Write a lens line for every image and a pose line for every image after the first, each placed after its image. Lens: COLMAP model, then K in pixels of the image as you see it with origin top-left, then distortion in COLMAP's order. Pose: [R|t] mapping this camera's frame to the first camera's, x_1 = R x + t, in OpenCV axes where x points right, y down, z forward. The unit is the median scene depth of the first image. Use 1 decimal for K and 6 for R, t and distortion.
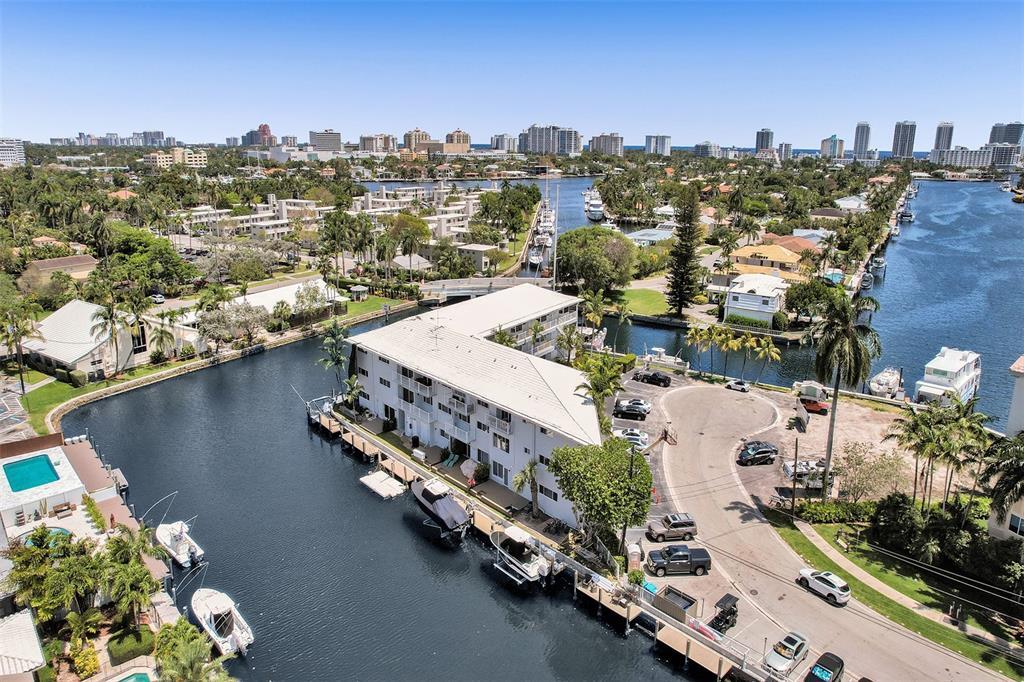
lens RADIAL K [[658.9, 0, 512.4], [0, 658.9, 316.3], [0, 0, 1]] dist [-0.071217, 0.068926]
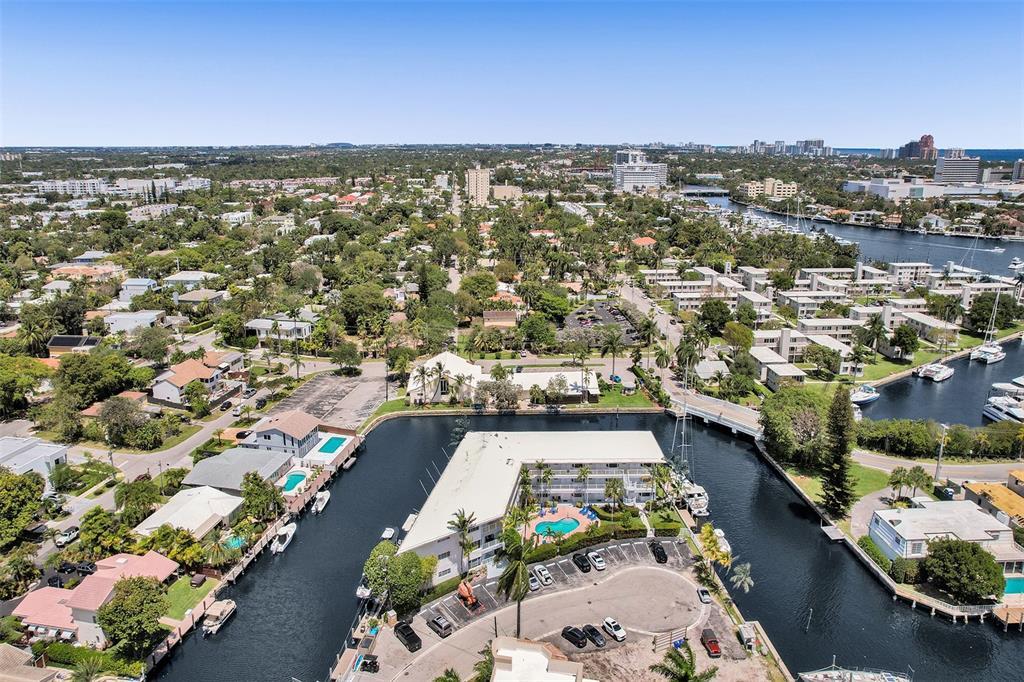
lens RADIAL K [[658.9, 0, 512.4], [0, 658.9, 316.3], [0, 0, 1]] dist [-0.071217, 0.068926]
pose [[0.593793, 0.205708, -0.777878, 0.586210], [-0.207739, 0.973184, 0.098779, -0.247528], [0.777338, 0.102942, 0.620603, 0.027675]]
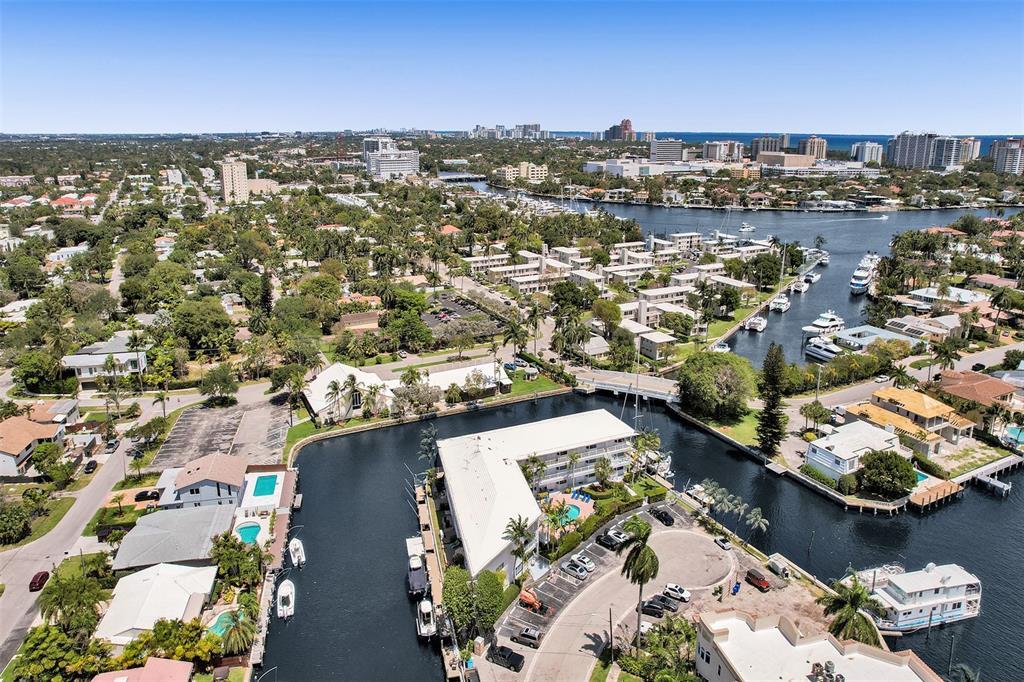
lens RADIAL K [[673.3, 0, 513.1], [0, 673.3, 314.3], [0, 0, 1]] dist [-0.071905, 0.067115]
pose [[0.863810, 0.131147, -0.486448, 0.360014], [-0.126021, 0.991077, 0.043412, -0.203002], [0.487801, 0.023803, 0.872630, -0.167998]]
